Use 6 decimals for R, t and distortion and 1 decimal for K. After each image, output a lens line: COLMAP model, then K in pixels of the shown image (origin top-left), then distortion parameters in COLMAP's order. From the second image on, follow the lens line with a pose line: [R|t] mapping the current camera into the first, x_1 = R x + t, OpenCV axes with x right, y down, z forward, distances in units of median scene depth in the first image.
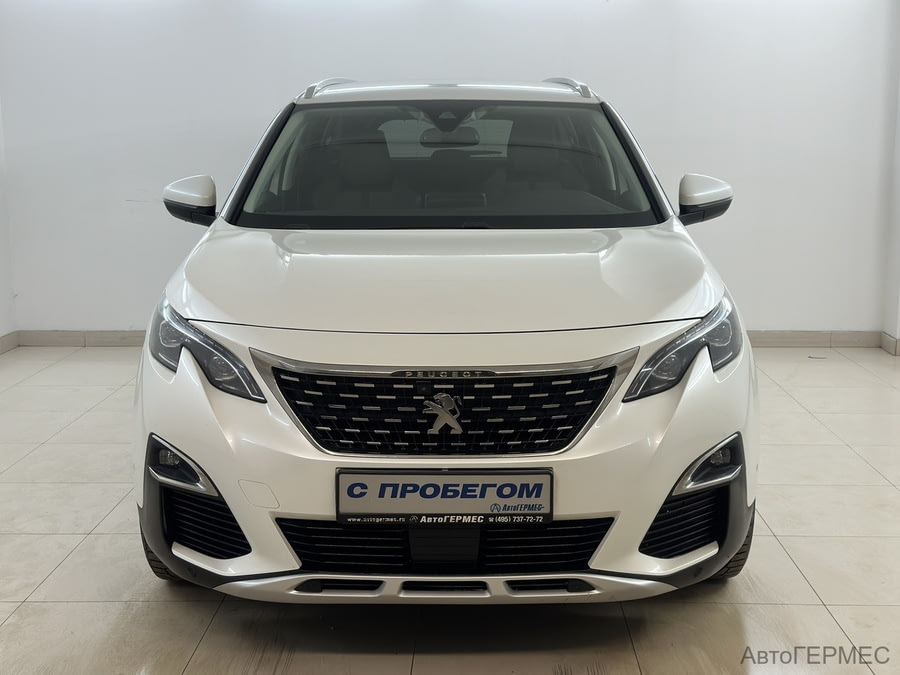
lens RADIAL K [[1201.1, 0, 449.8], [0, 1201.1, 333.1], [0, 0, 1]] dist [0.112958, 0.000000]
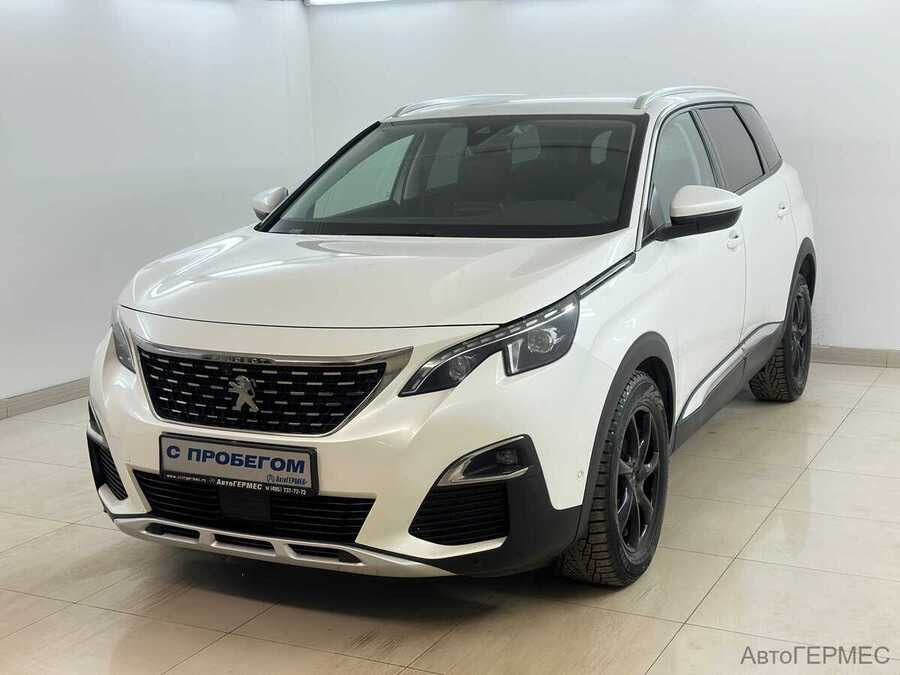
lens RADIAL K [[1201.1, 0, 448.6], [0, 1201.1, 339.3], [0, 0, 1]] dist [0.112958, 0.000000]
pose [[0.900590, 0.054946, -0.431183, 0.671621], [-0.054497, 0.998424, 0.013405, -0.011849], [0.431240, 0.011426, 0.902165, 0.033609]]
